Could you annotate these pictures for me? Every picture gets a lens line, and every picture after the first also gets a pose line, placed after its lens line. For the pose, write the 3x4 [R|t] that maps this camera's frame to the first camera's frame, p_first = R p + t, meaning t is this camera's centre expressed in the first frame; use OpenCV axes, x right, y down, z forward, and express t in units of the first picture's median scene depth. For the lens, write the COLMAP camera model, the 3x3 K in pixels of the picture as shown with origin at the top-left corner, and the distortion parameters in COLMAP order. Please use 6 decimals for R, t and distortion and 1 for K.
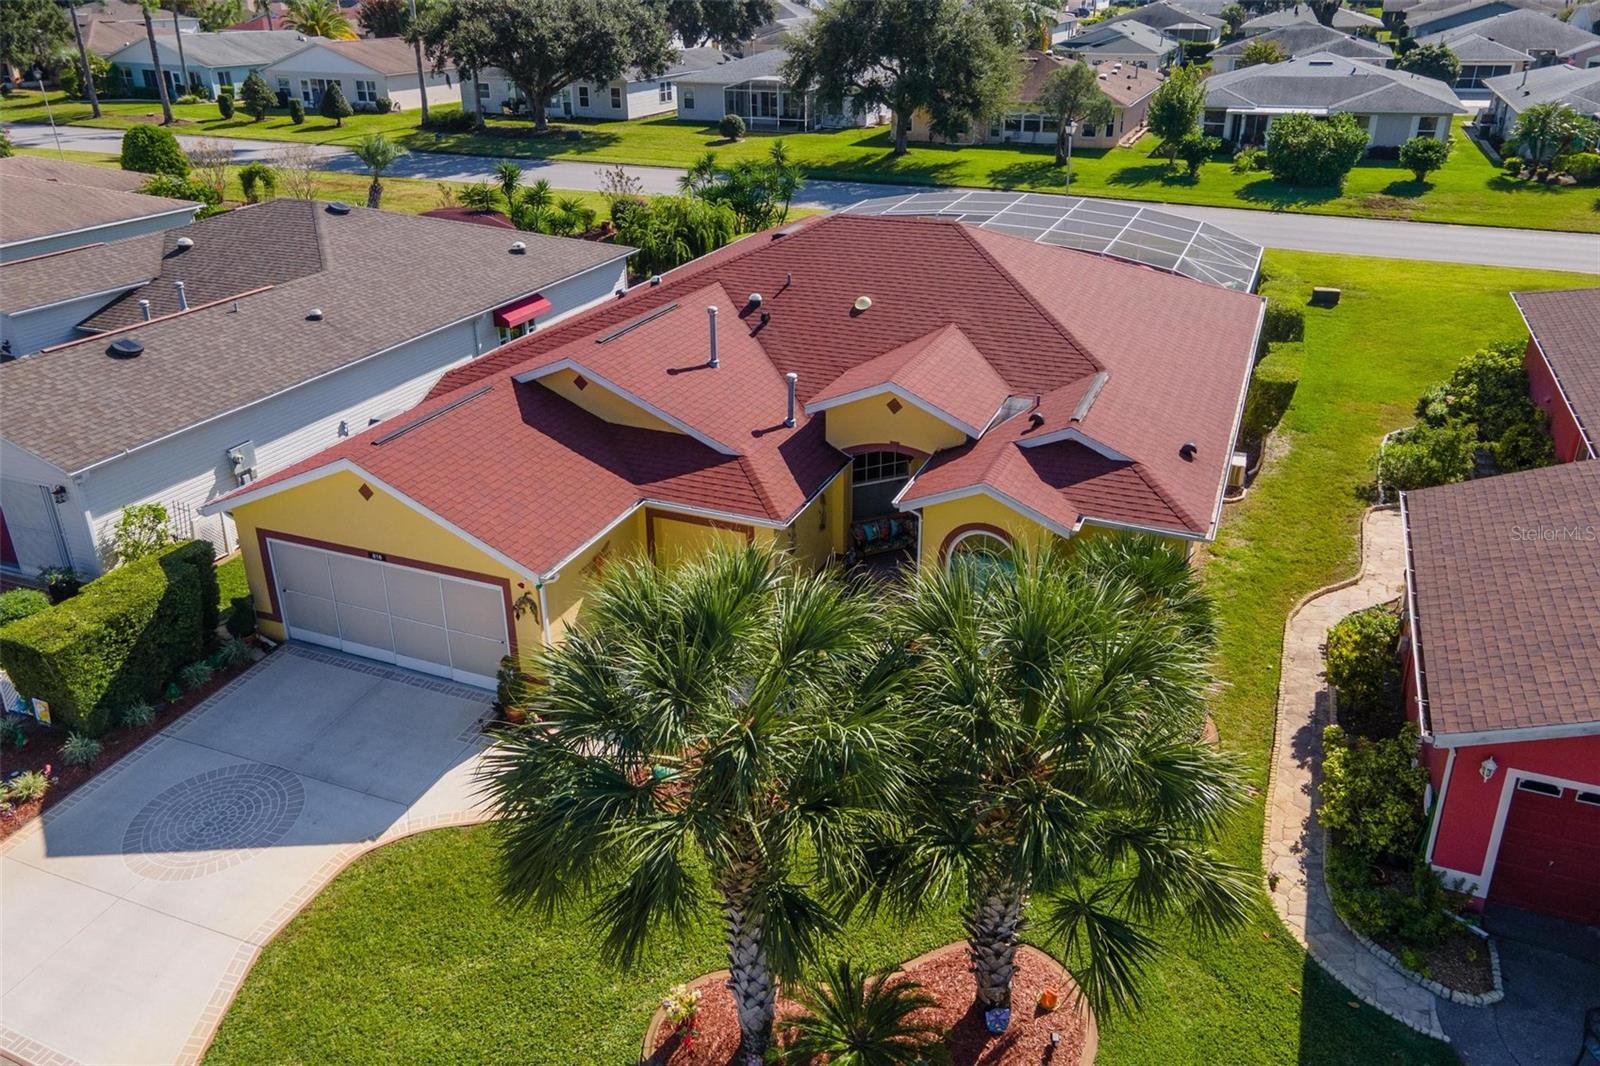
lens RADIAL K [[1176.0, 0, 805.7], [0, 1176.0, 525.1], [0, 0, 1]] dist [0.003825, 0.031161]
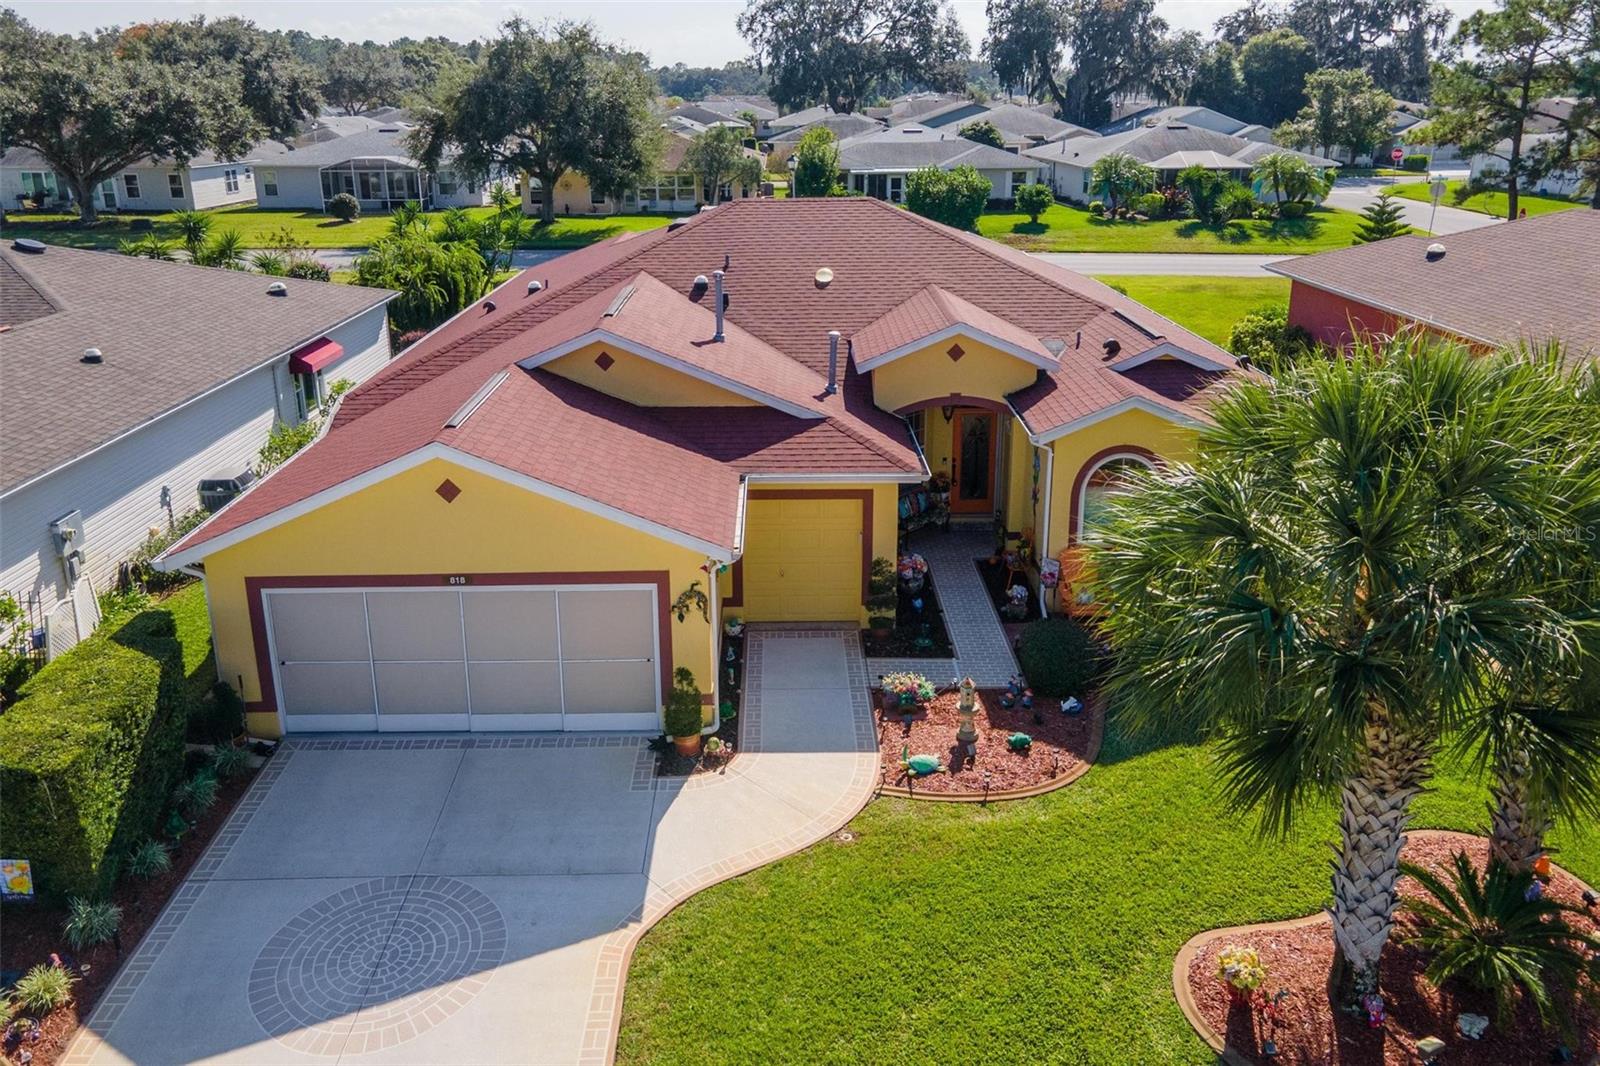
lens RADIAL K [[1195.3, 0, 768.5], [0, 1195.3, 532.8], [0, 0, 1]] dist [0.005288, 0.051131]
pose [[0.924043, -0.133054, 0.358386, -0.343333], [0.166987, 0.983794, -0.065308, 0.060901], [-0.343889, 0.120193, 0.931286, 0.166553]]
